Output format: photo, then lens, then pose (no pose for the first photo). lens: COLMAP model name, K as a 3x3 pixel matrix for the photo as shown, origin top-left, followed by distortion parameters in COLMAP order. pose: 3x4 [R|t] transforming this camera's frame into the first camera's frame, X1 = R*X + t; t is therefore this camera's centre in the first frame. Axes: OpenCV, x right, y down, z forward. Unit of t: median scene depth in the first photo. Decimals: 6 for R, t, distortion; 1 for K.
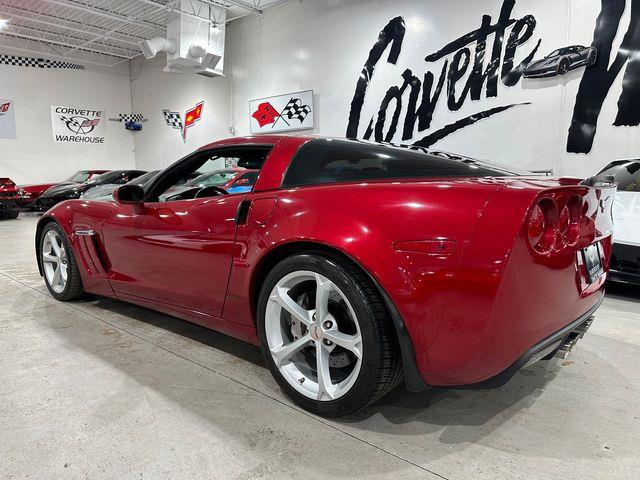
lens RADIAL K [[465.8, 0, 324.8], [0, 465.8, 228.9], [0, 0, 1]] dist [0.013922, -0.026900]
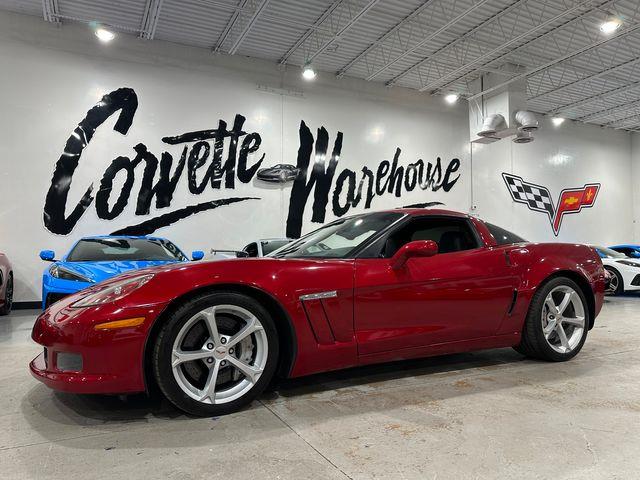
lens RADIAL K [[465.8, 0, 315.6], [0, 465.8, 239.6], [0, 0, 1]] dist [0.013922, -0.026900]
pose [[0.355299, 0.059501, 0.932857, -0.578505], [0.108539, 0.988595, -0.104396, -0.005073], [-0.928430, 0.138343, 0.344788, 0.353589]]
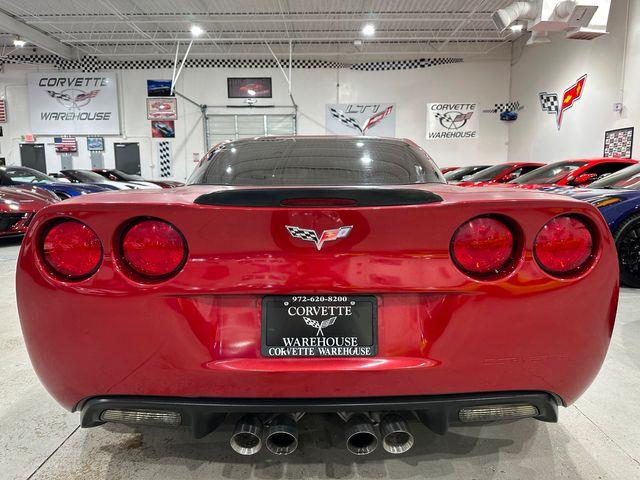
lens RADIAL K [[465.8, 0, 314.9], [0, 465.8, 235.5], [0, 0, 1]] dist [0.013922, -0.026900]
pose [[0.639835, 0.096423, -0.762440, 0.096347], [-0.080951, 0.995035, 0.057904, -0.022098], [0.764237, 0.024671, 0.644463, 0.233347]]
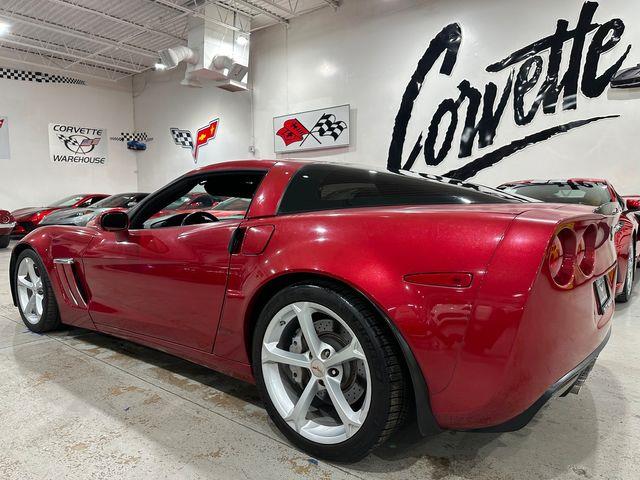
lens RADIAL K [[465.8, 0, 318.0], [0, 465.8, 234.8], [0, 0, 1]] dist [0.013922, -0.026900]
pose [[0.999195, -0.003841, 0.039921, -0.144223], [0.005578, 0.999038, -0.043502, -0.003193], [-0.039715, 0.043690, 0.998255, 0.113864]]
